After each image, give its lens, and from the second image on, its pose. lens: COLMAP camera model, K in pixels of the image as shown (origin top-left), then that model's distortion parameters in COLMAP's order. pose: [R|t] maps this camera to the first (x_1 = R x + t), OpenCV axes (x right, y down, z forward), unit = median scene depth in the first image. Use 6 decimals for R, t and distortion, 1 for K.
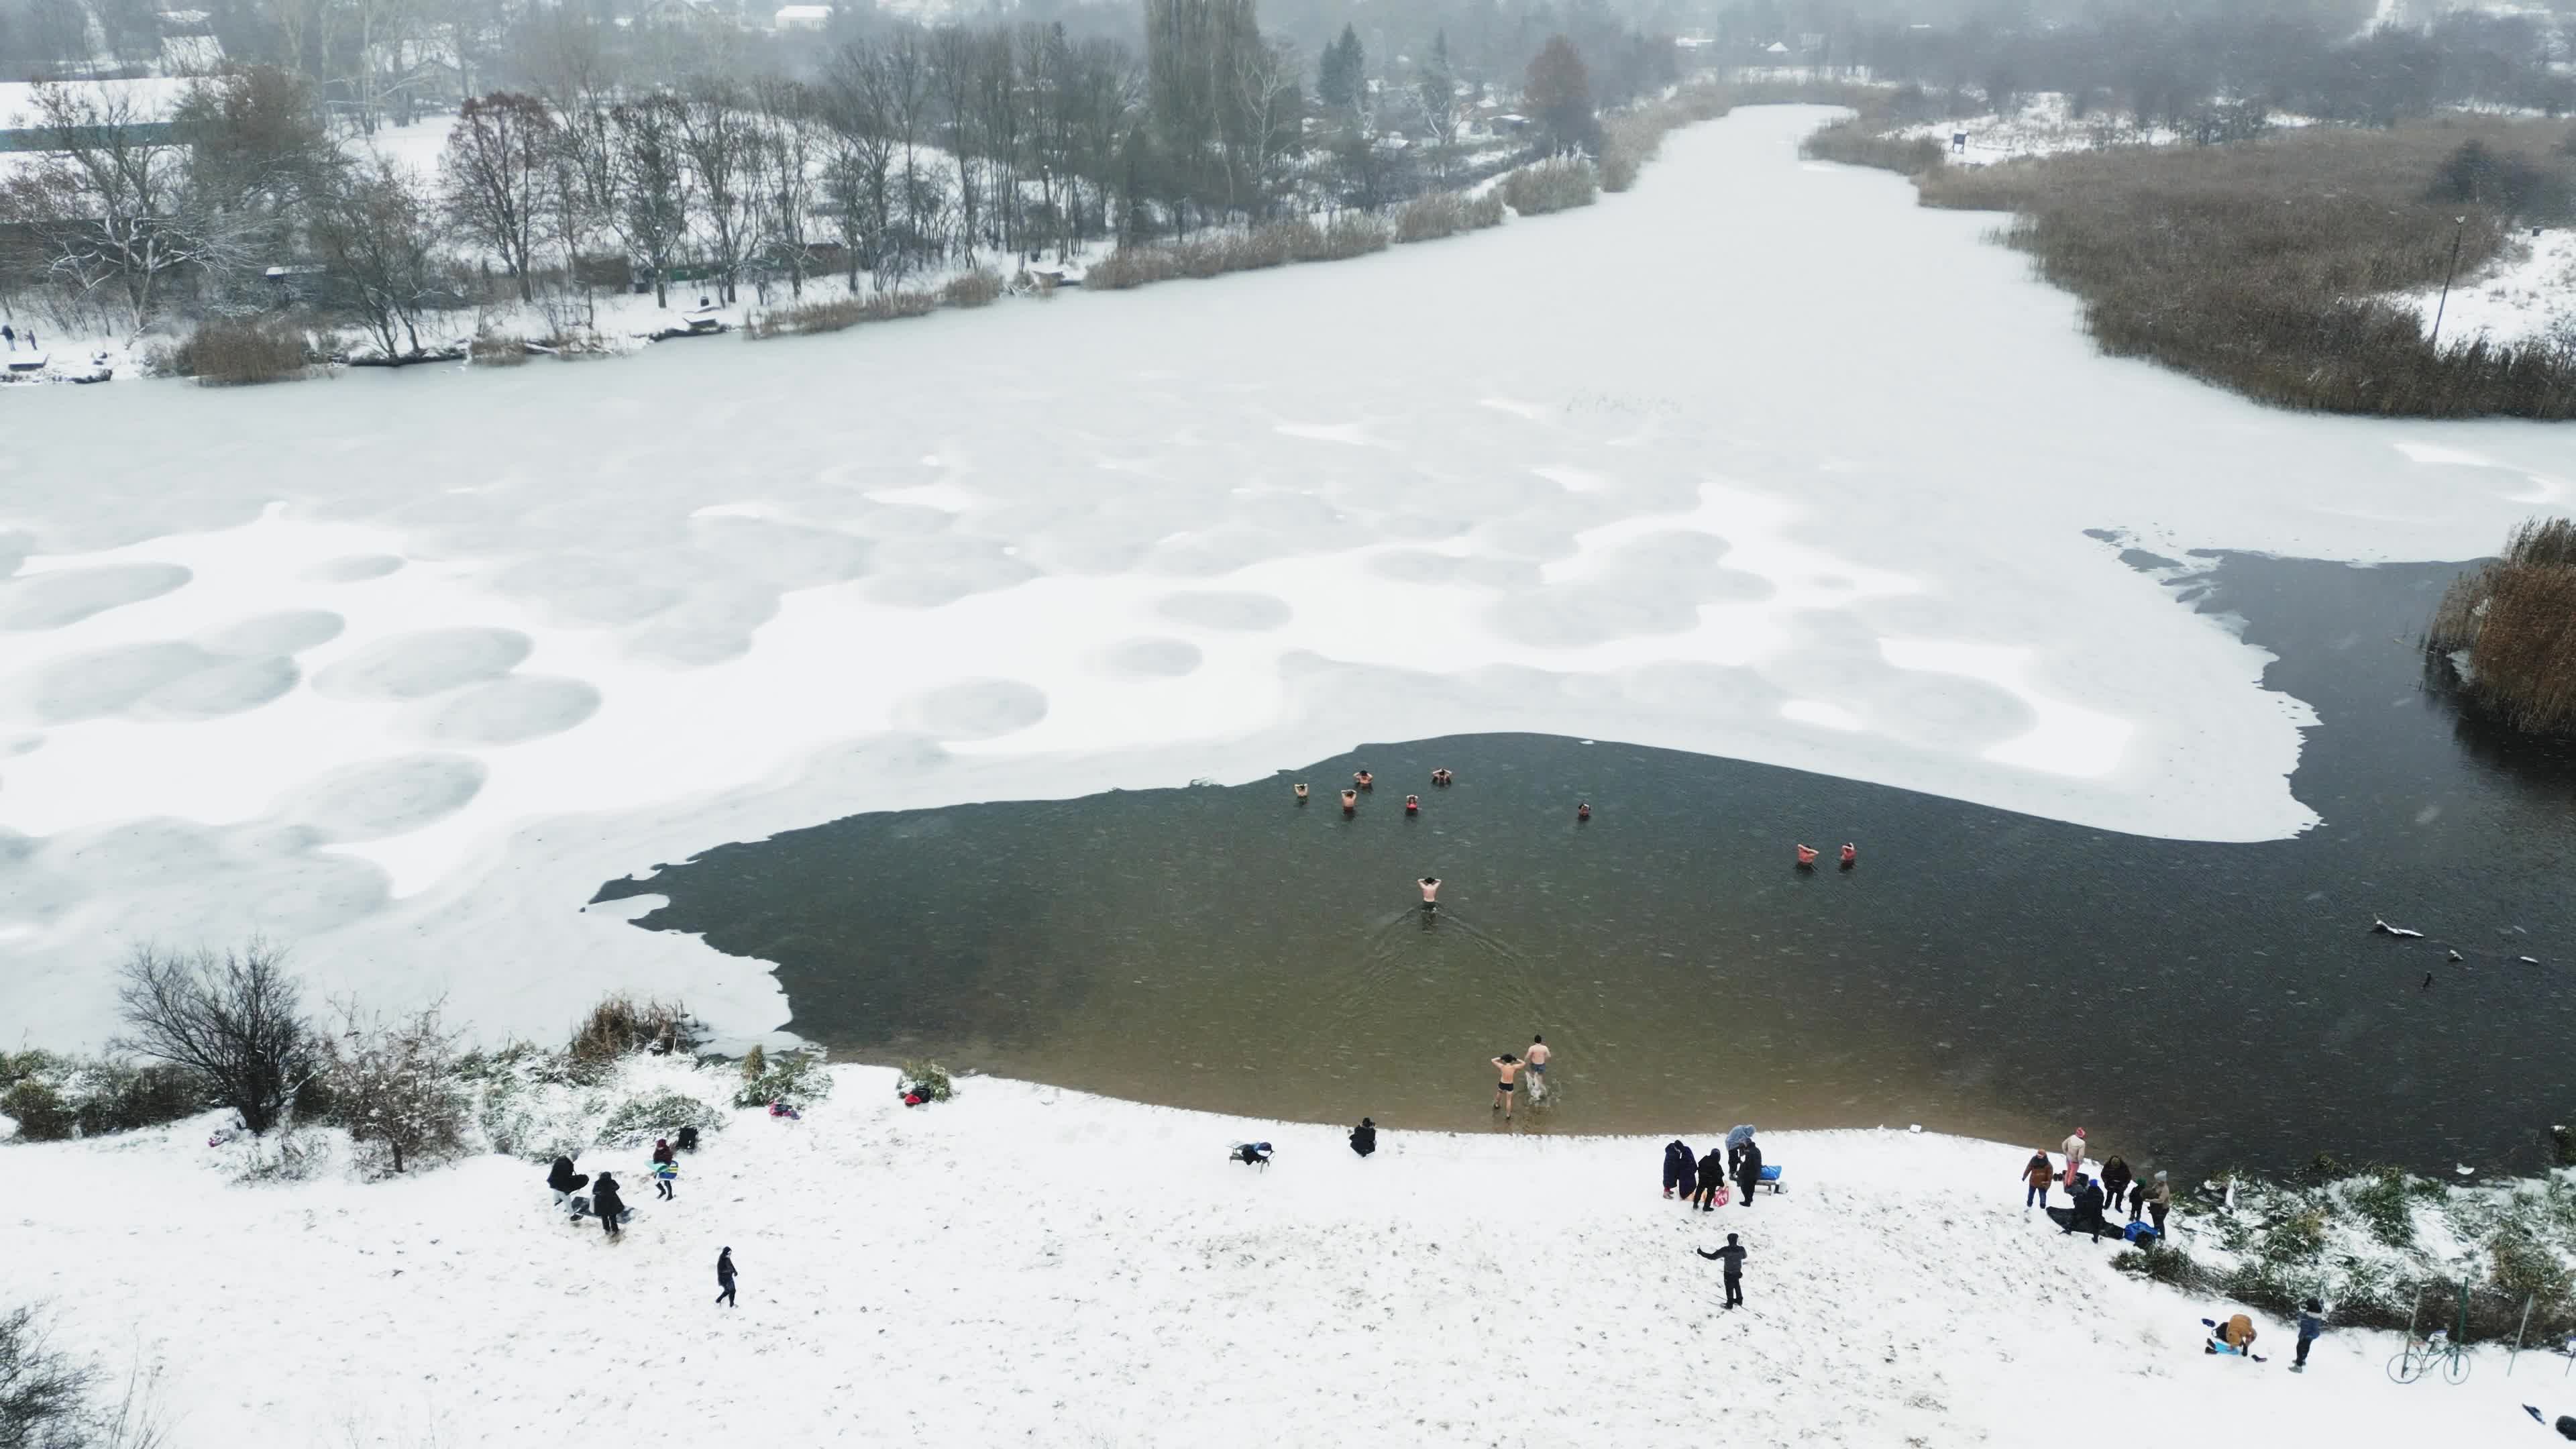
lens RADIAL K [[1853.8, 0, 1288.0], [0, 1853.8, 724.5], [0, 0, 1]] dist [0.109173, -0.116633]
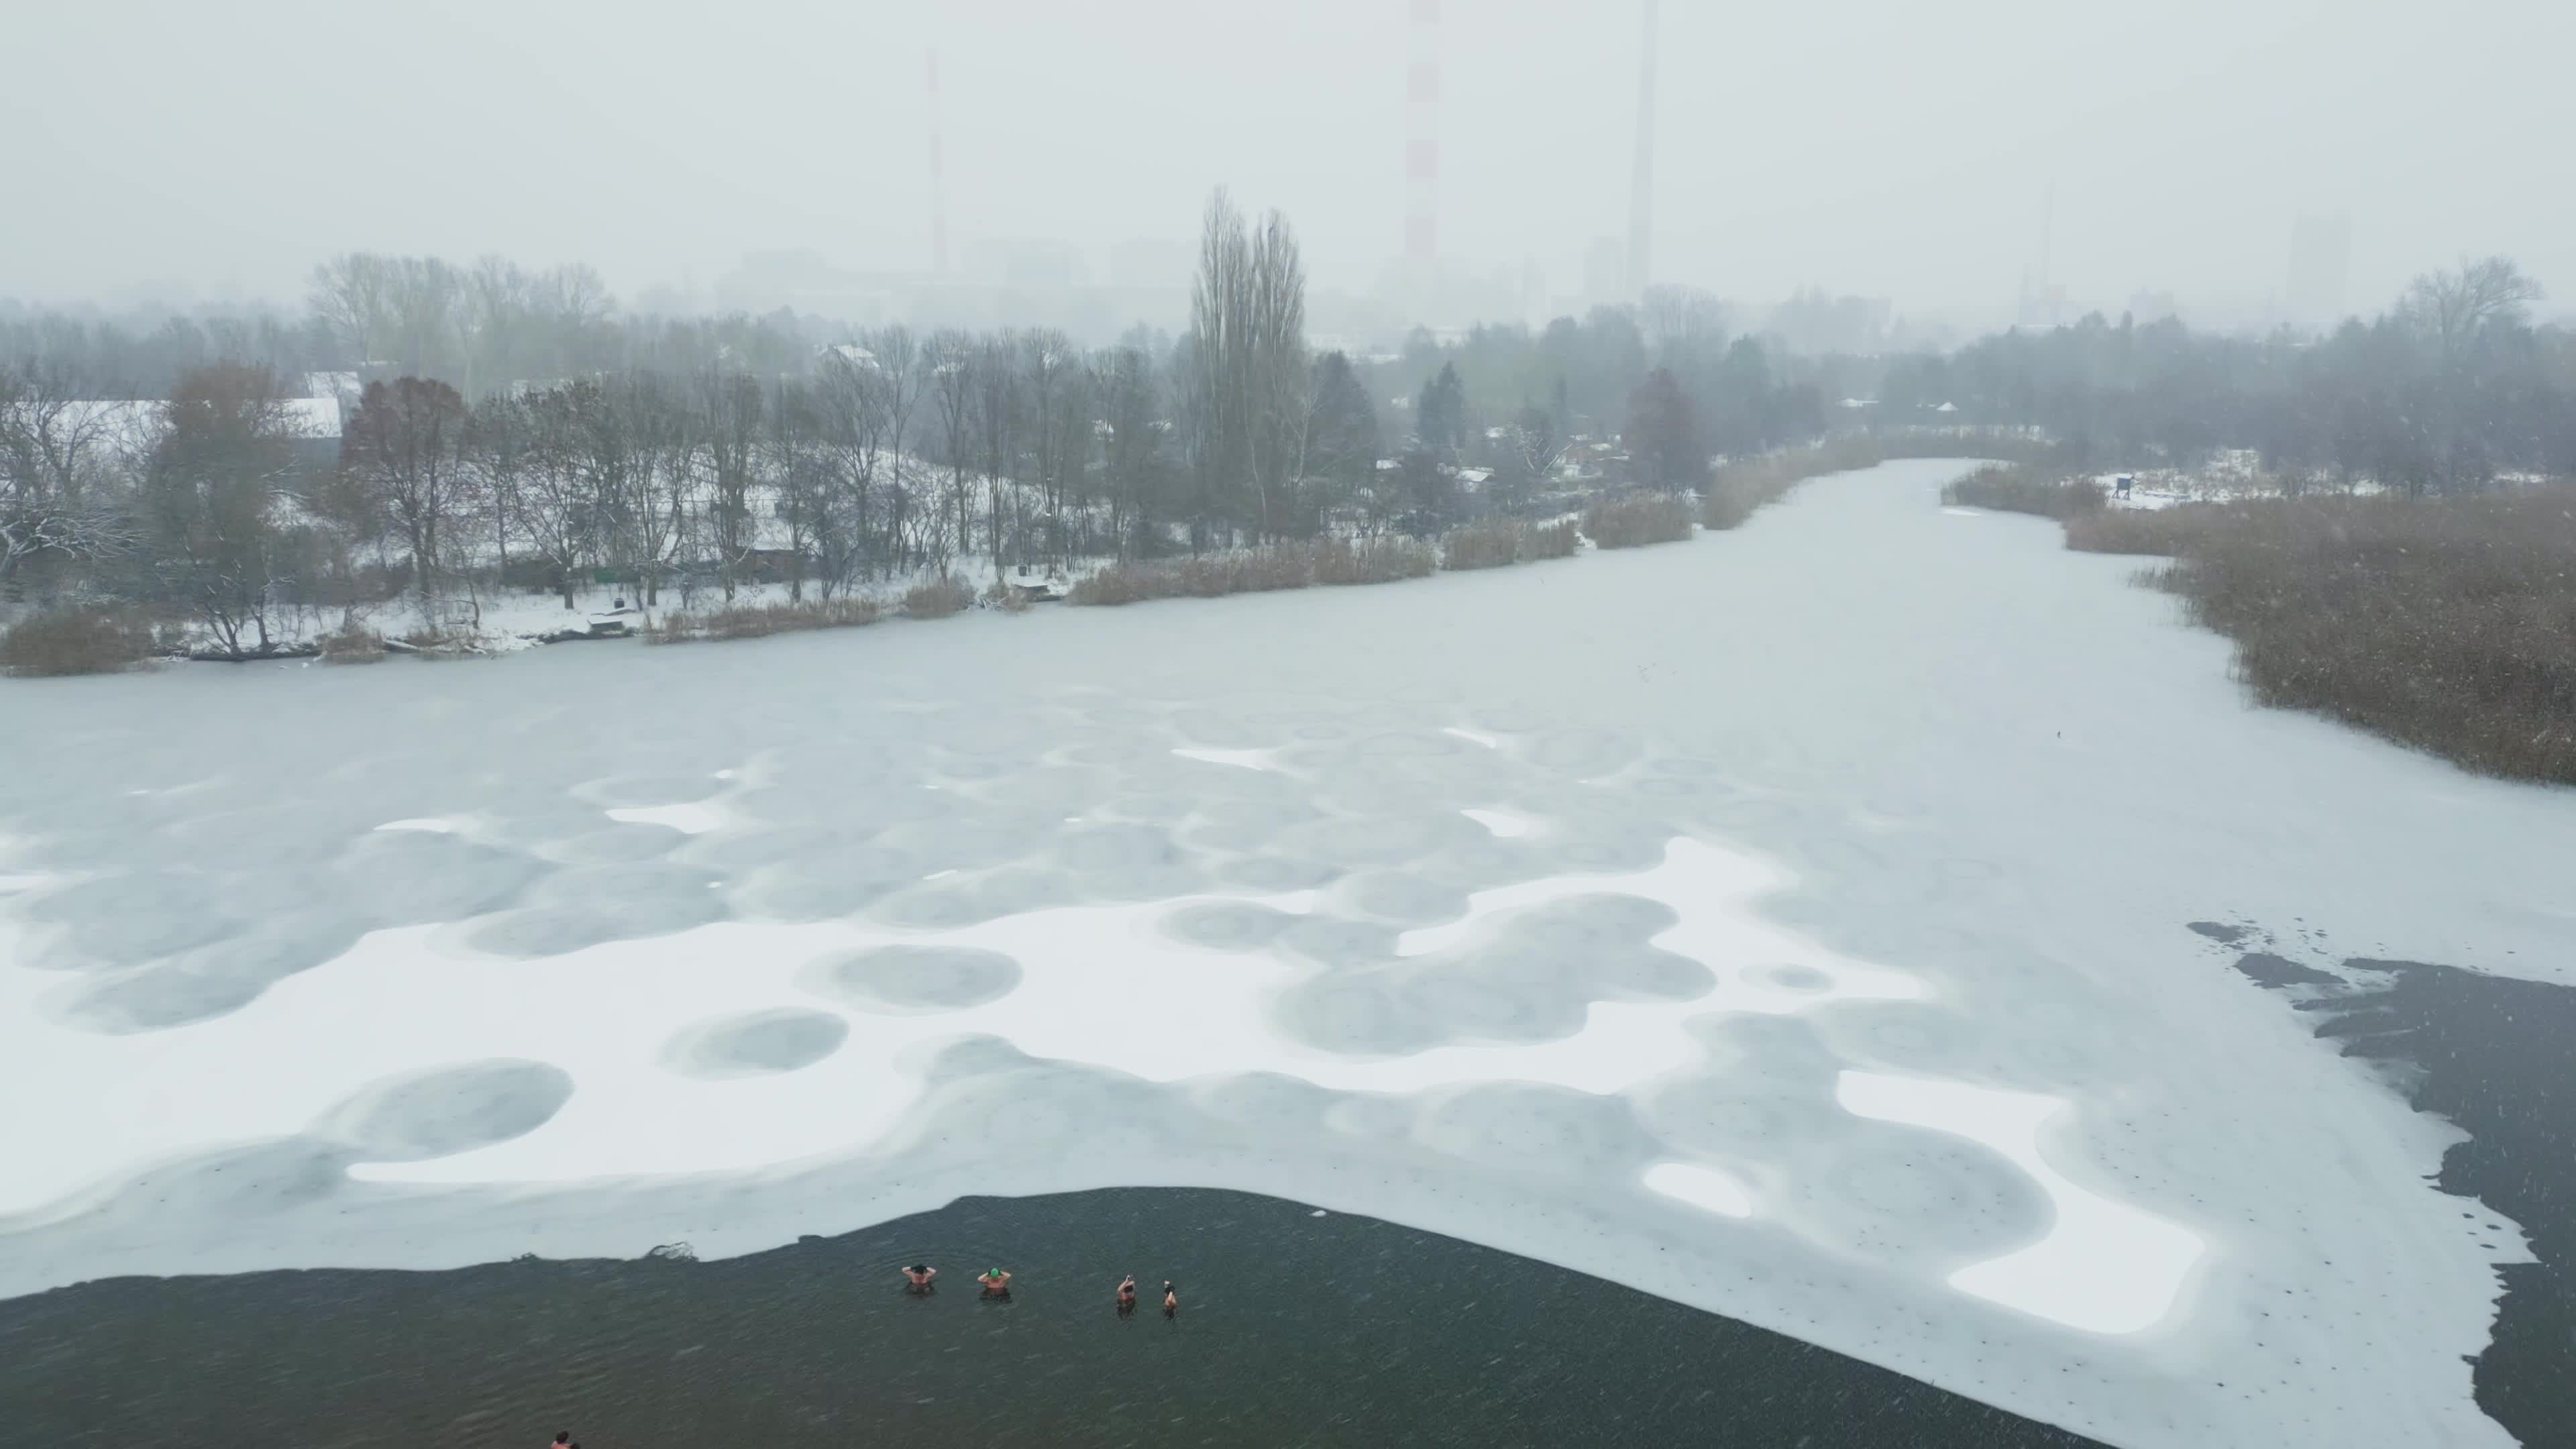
lens RADIAL K [[1853.8, 0, 1288.0], [0, 1853.8, 724.5], [0, 0, 1]] dist [0.109173, -0.116633]
pose [[0.992751, 0.030643, -0.116220, 0.125684], [-0.052282, 0.980778, -0.187993, -0.019087], [0.108225, 0.192706, 0.975270, 0.194526]]
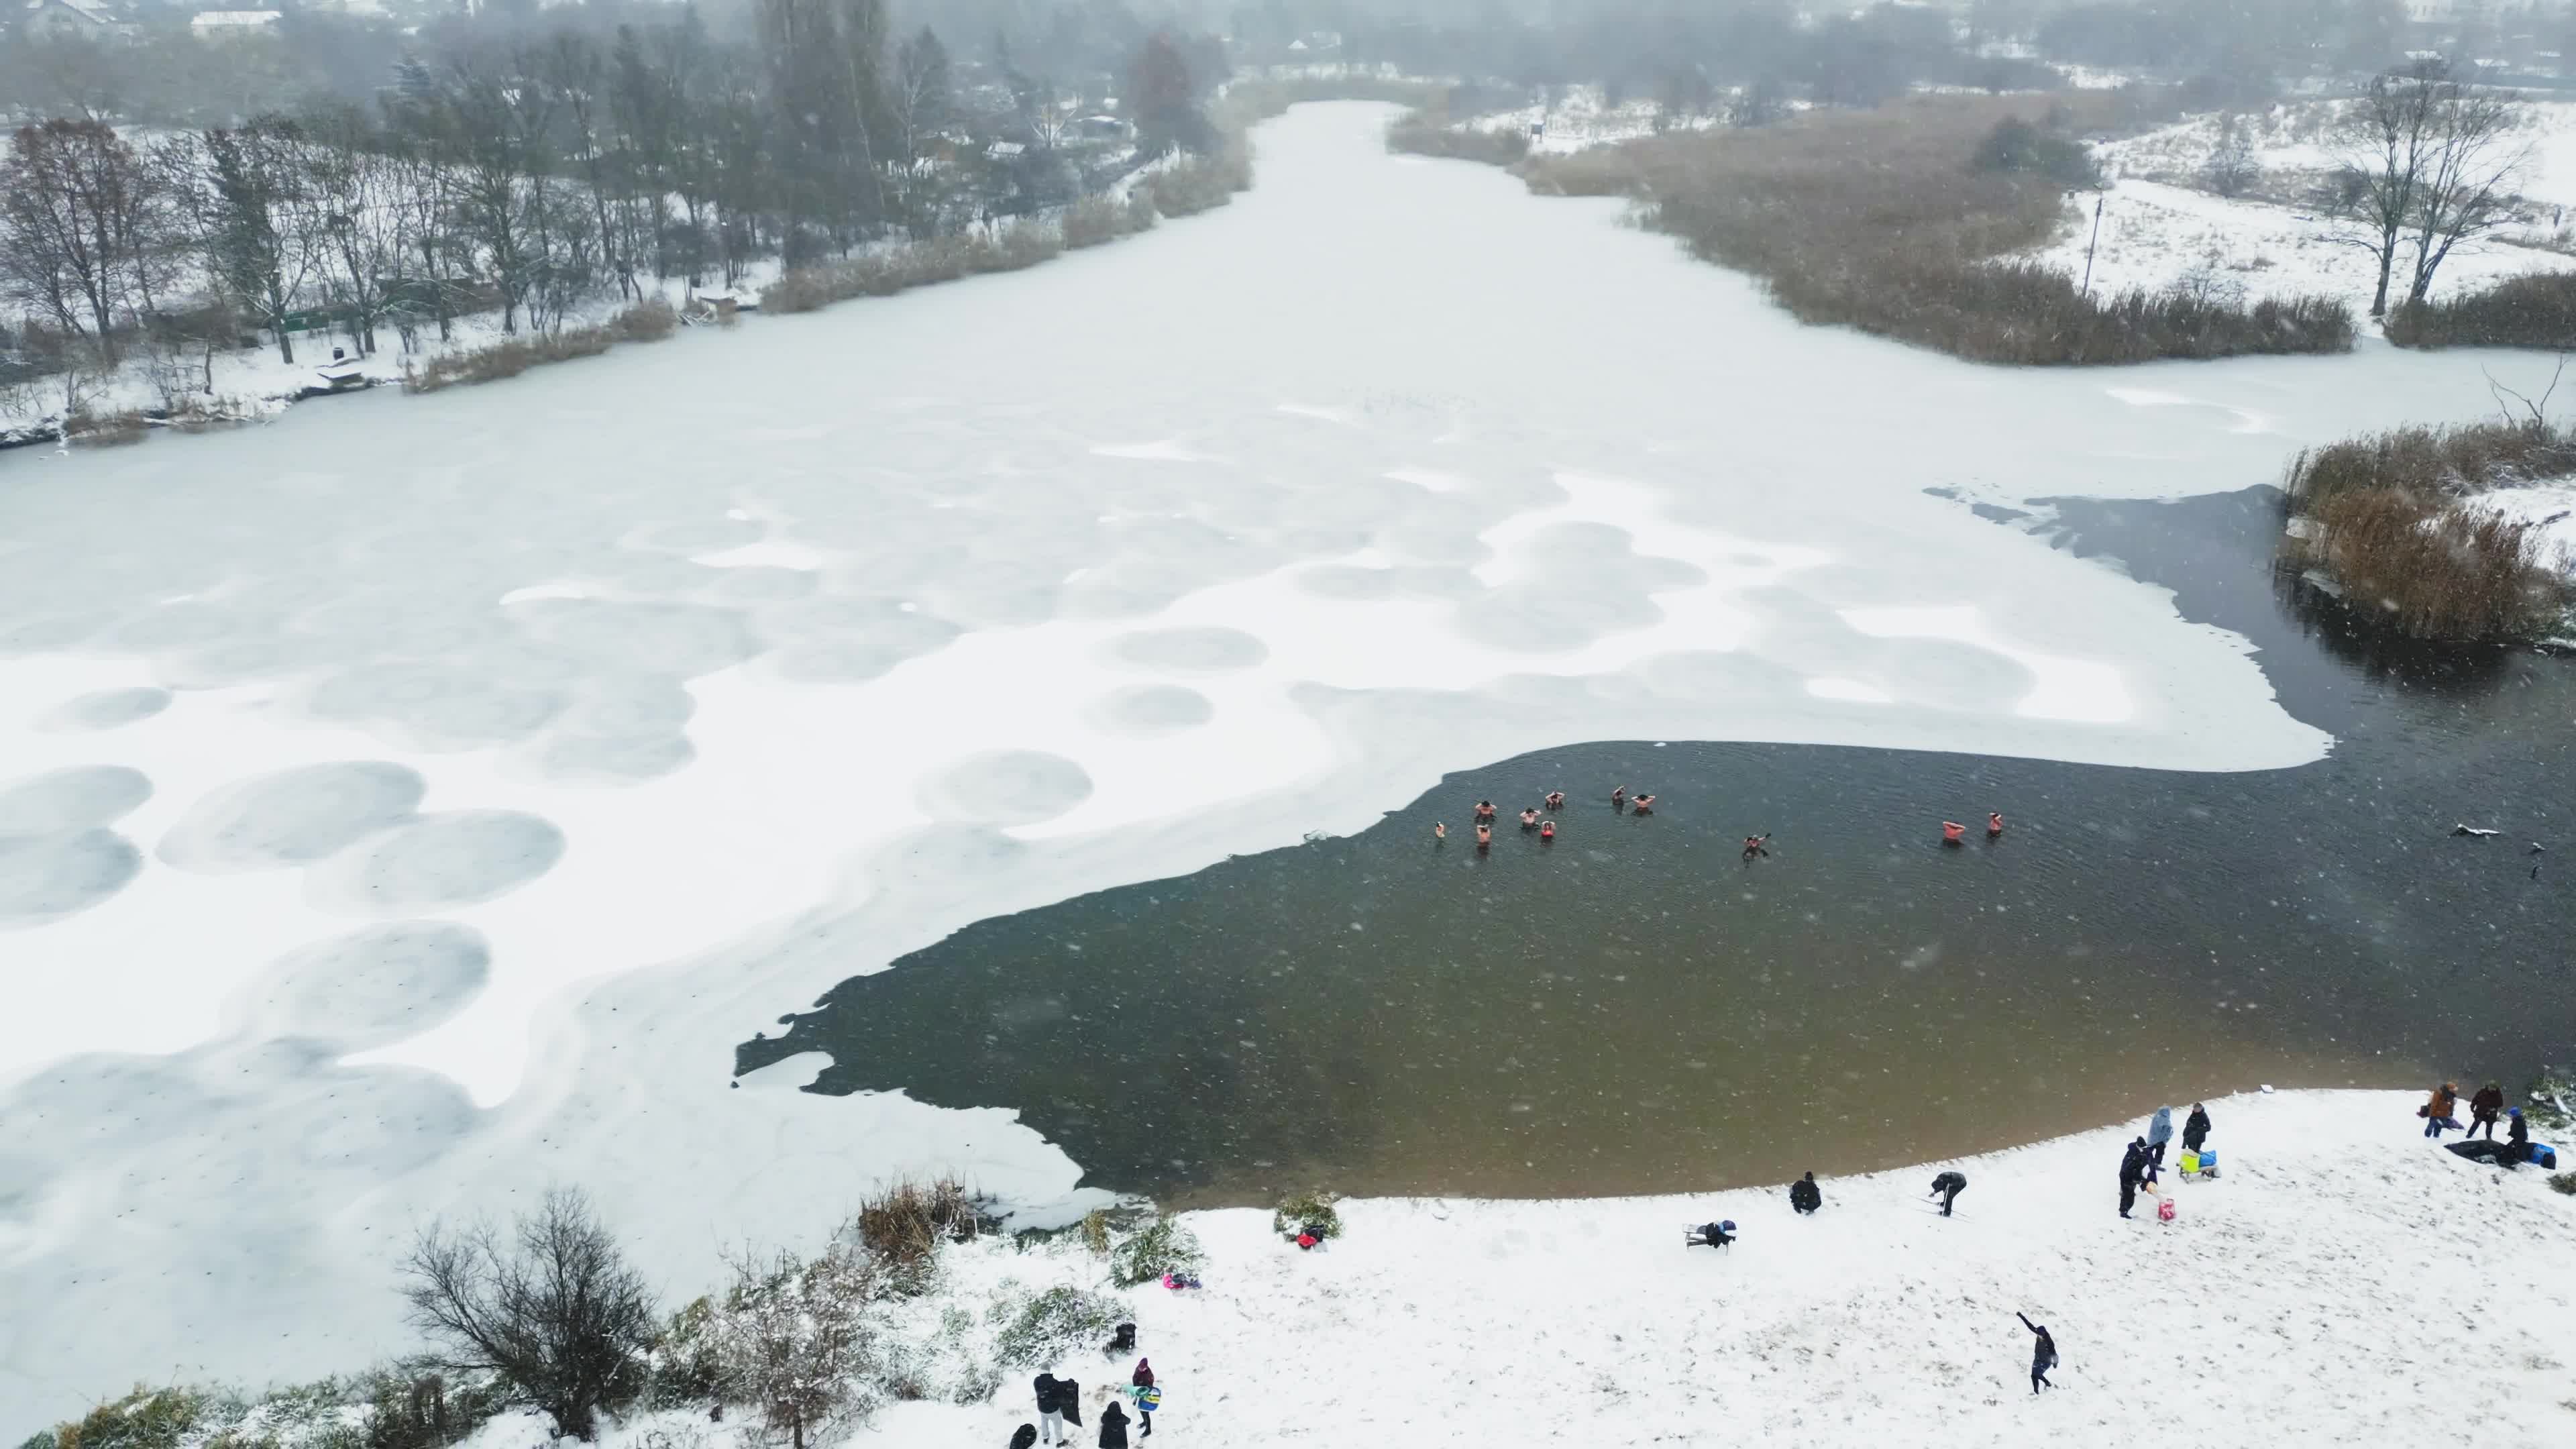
lens RADIAL K [[1853.8, 0, 1288.0], [0, 1853.8, 724.5], [0, 0, 1]] dist [0.109173, -0.116633]
pose [[0.957573, -0.114766, 0.264354, -0.161268], [0.114917, 0.993263, 0.014947, -0.021501], [-0.264288, 0.016065, 0.964310, 0.058080]]
